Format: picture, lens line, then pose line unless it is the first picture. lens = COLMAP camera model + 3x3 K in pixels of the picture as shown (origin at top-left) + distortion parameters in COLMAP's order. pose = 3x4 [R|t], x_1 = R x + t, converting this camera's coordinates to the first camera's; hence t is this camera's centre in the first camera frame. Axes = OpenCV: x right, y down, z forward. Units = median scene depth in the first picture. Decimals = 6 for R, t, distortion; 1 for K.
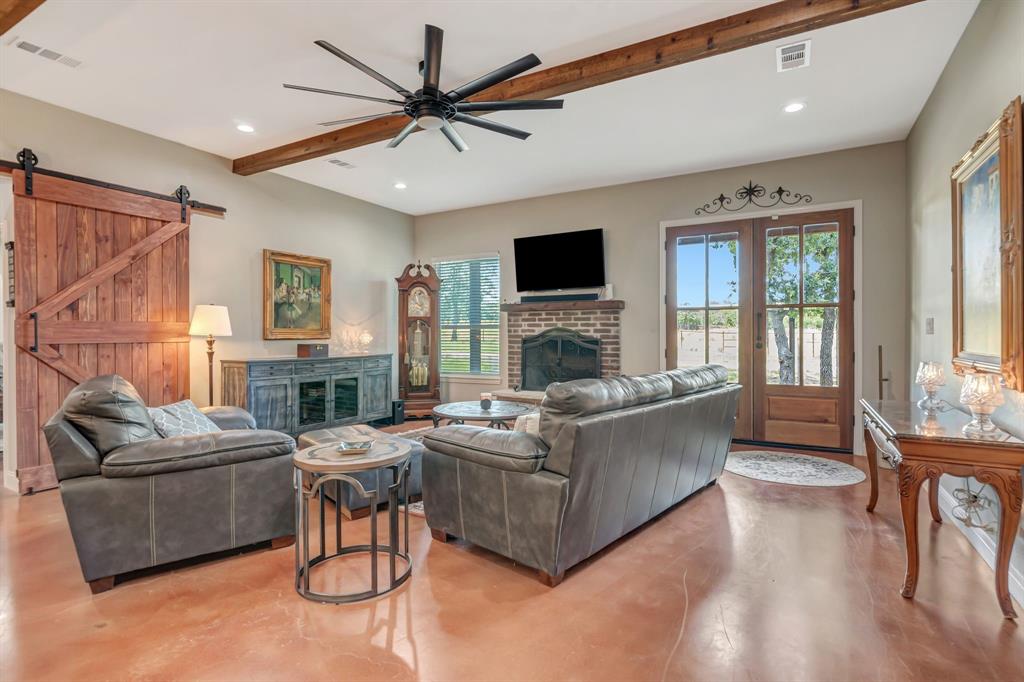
lens RADIAL K [[518.7, 0, 509.1], [0, 518.7, 342.0], [0, 0, 1]] dist [0.002232, 0.000110]
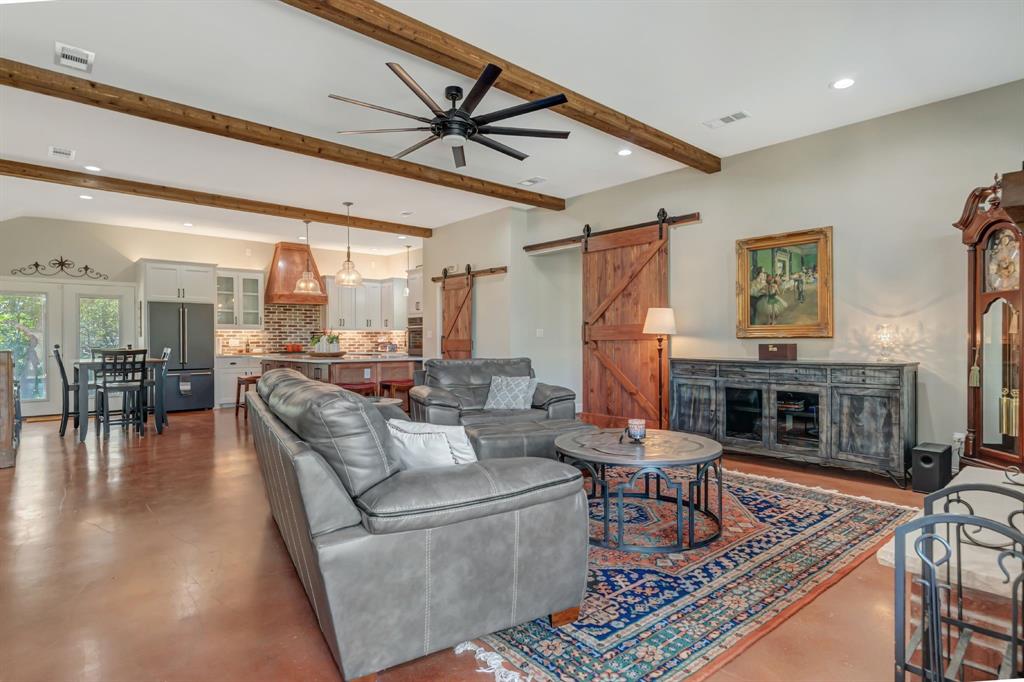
lens RADIAL K [[536.6, 0, 513.3], [0, 536.6, 343.6], [0, 0, 1]] dist [-0.000804, 0.000670]
pose [[-0.316555, 0.006894, -0.948549, 0.418500], [-0.011395, 0.999874, 0.011070, -0.000589], [0.948506, 0.014313, -0.316437, 0.692228]]
